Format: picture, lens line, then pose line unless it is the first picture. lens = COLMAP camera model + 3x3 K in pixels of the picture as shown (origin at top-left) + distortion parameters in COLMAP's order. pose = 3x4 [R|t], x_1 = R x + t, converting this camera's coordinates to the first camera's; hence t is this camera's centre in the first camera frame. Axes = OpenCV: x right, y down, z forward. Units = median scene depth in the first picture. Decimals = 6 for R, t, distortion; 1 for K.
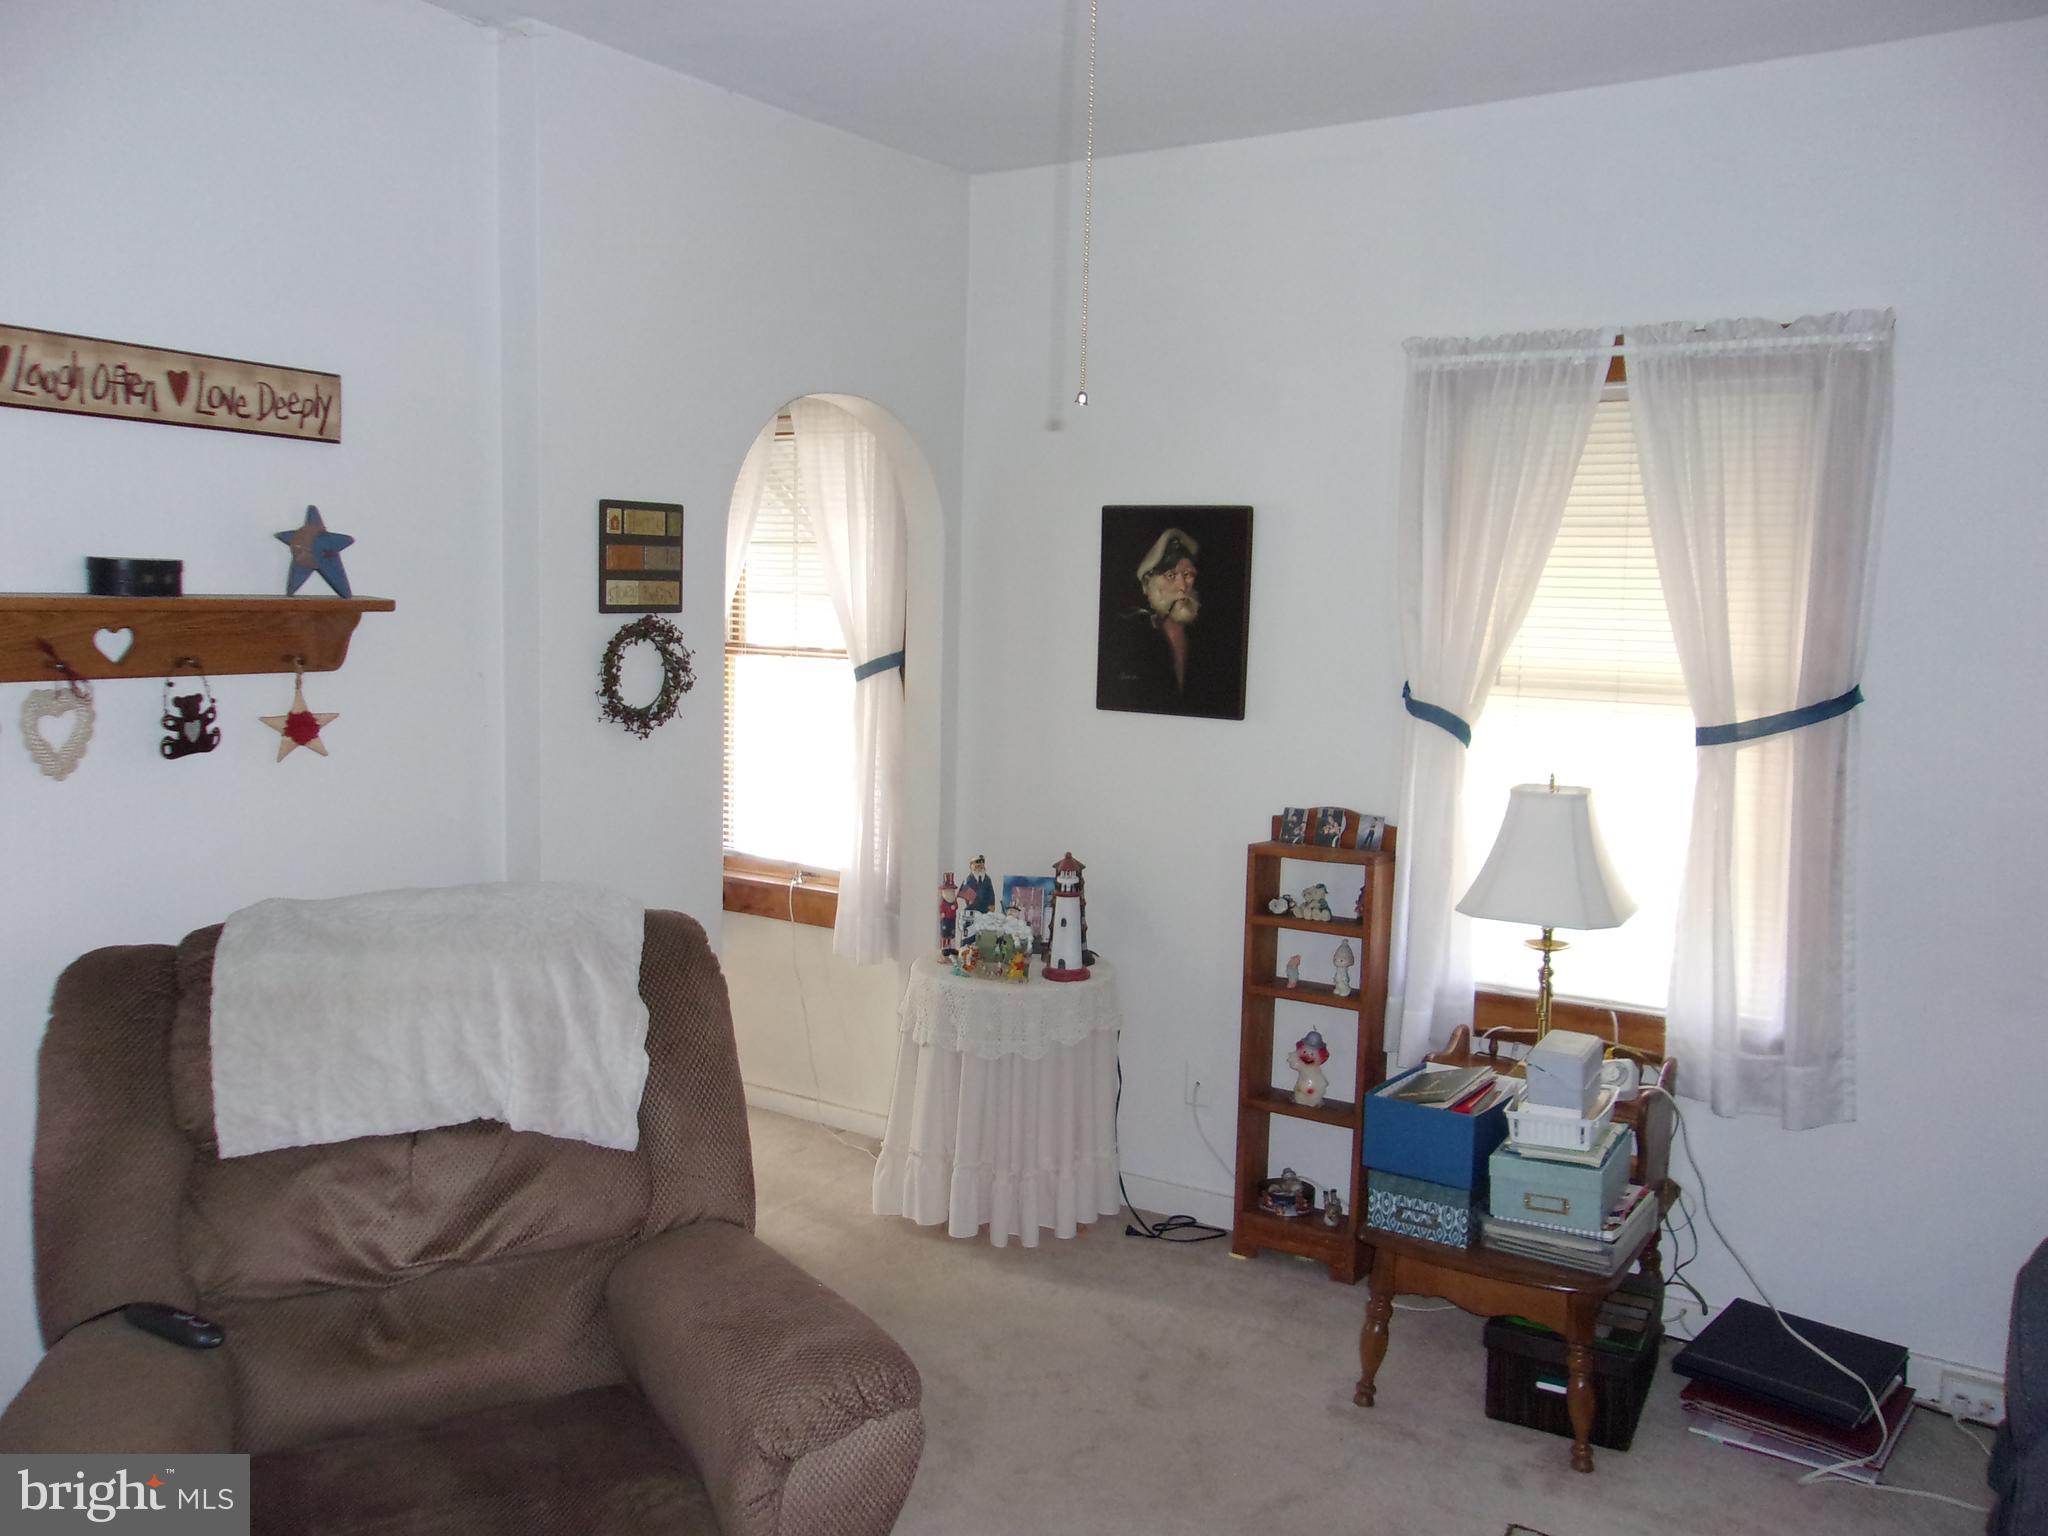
lens RADIAL K [[1714.7, 0, 1022.6], [0, 1714.7, 775.5], [0, 0, 1]] dist [0.065535, -0.003672]
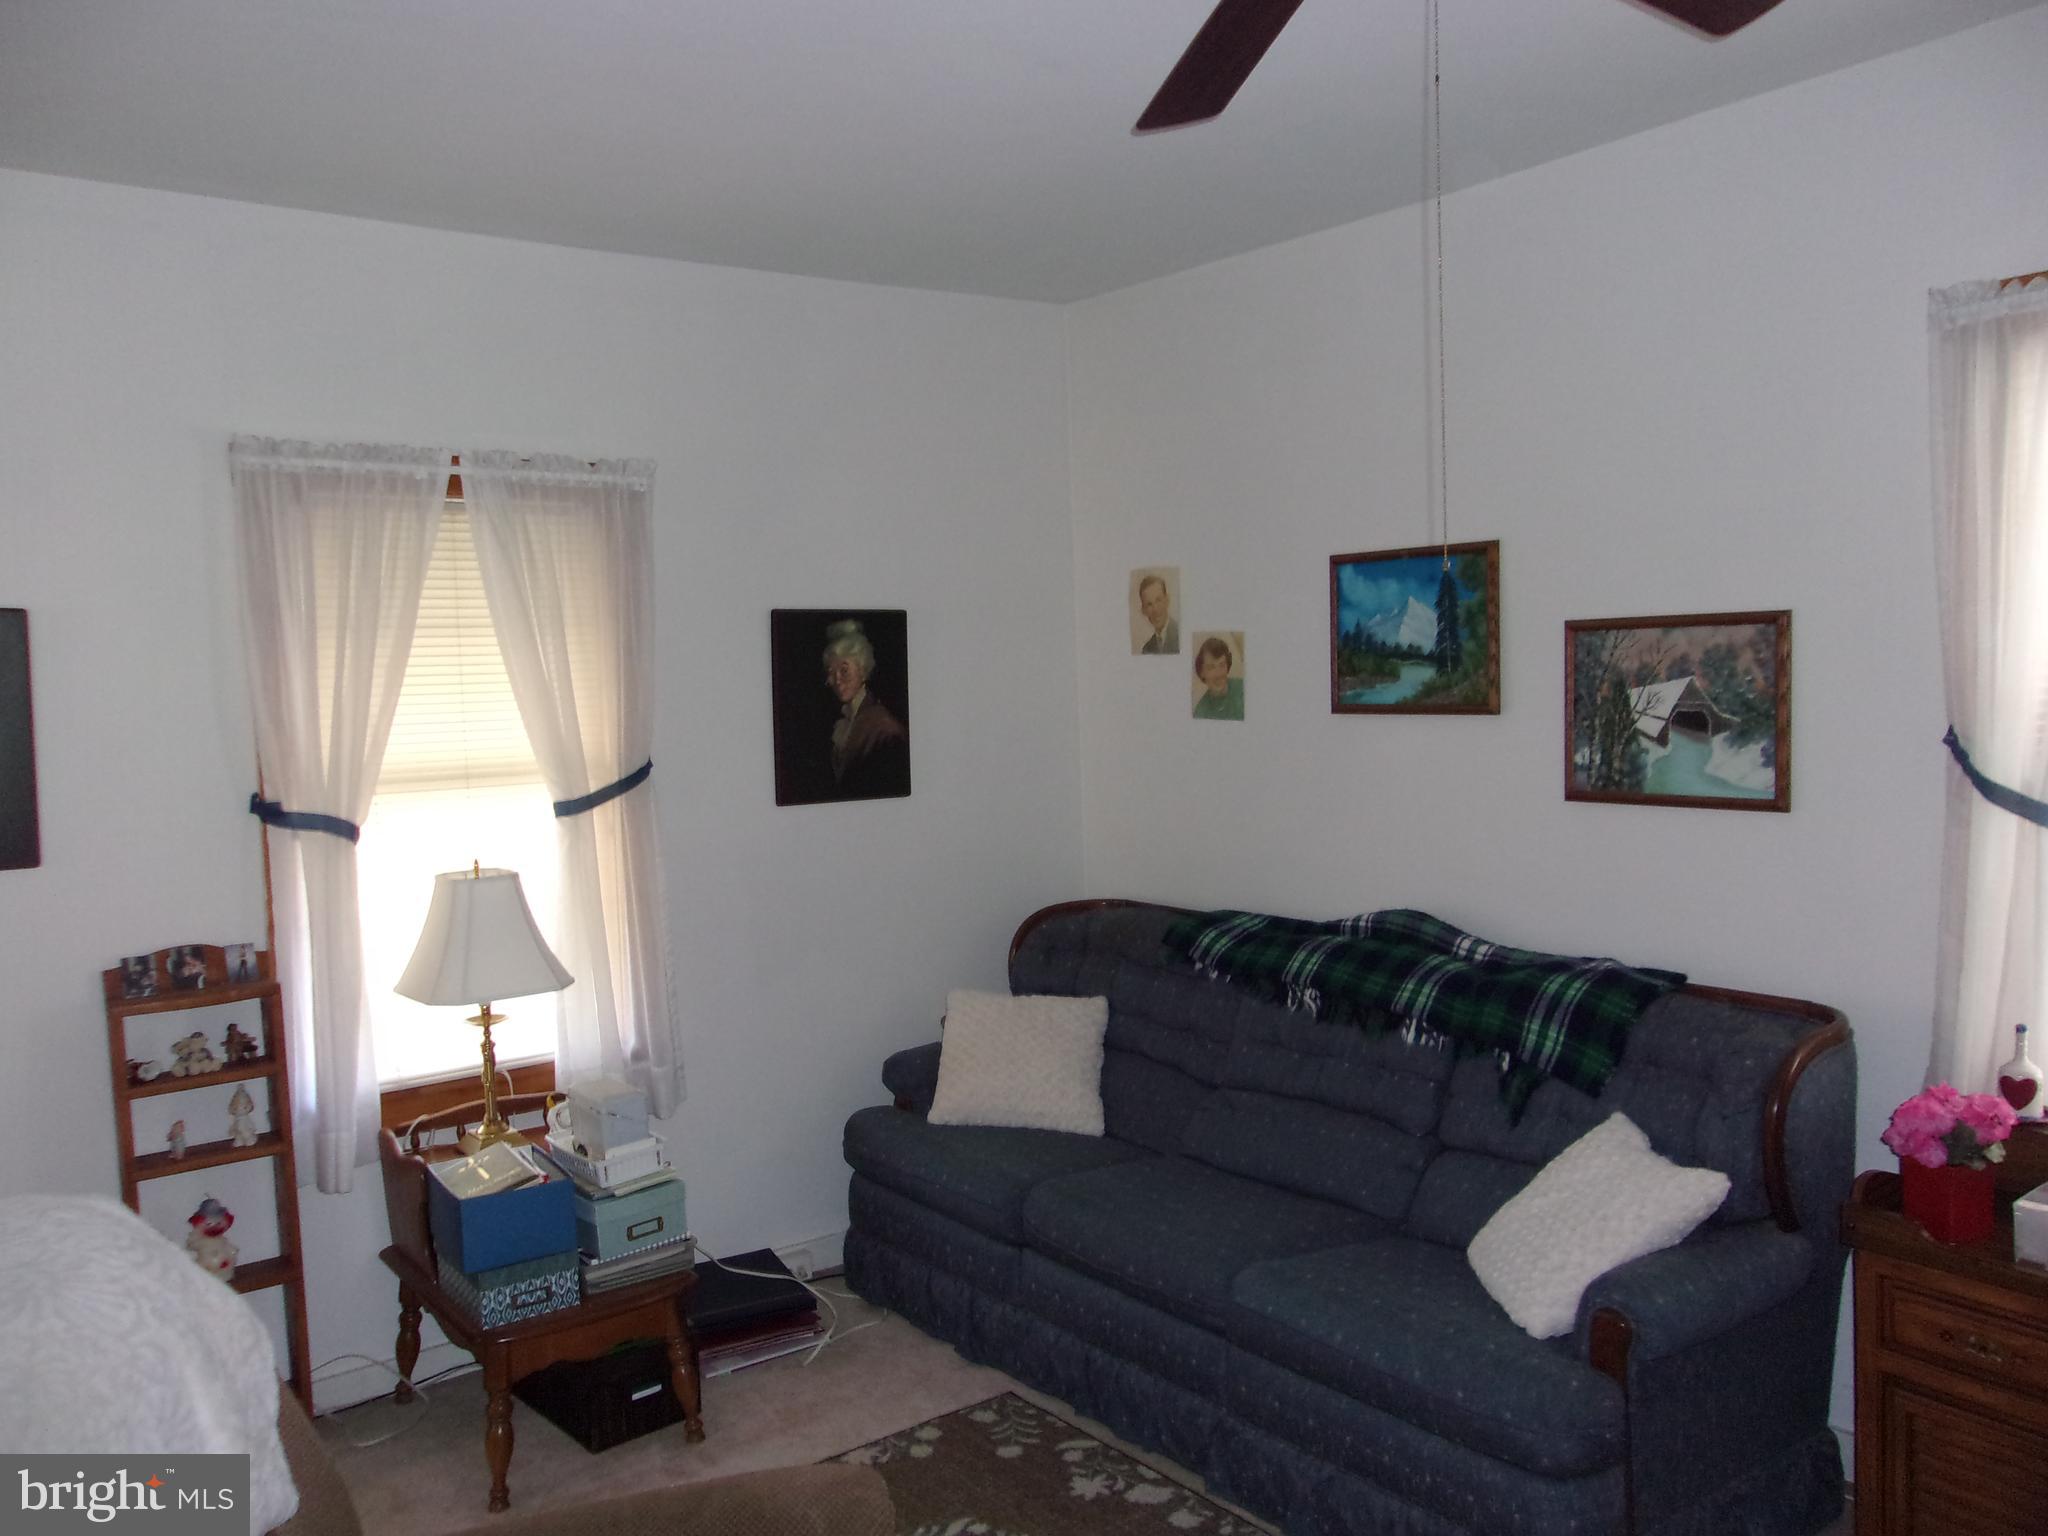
lens RADIAL K [[1623.1, 0, 1023.2], [0, 1623.1, 765.0], [0, 0, 1]] dist [0.001026, 0.020738]
pose [[0.337370, -0.093030, 0.936764, -0.509057], [0.147510, 0.988036, 0.044997, -0.053305], [-0.929743, 0.123001, 0.347057, 0.329351]]
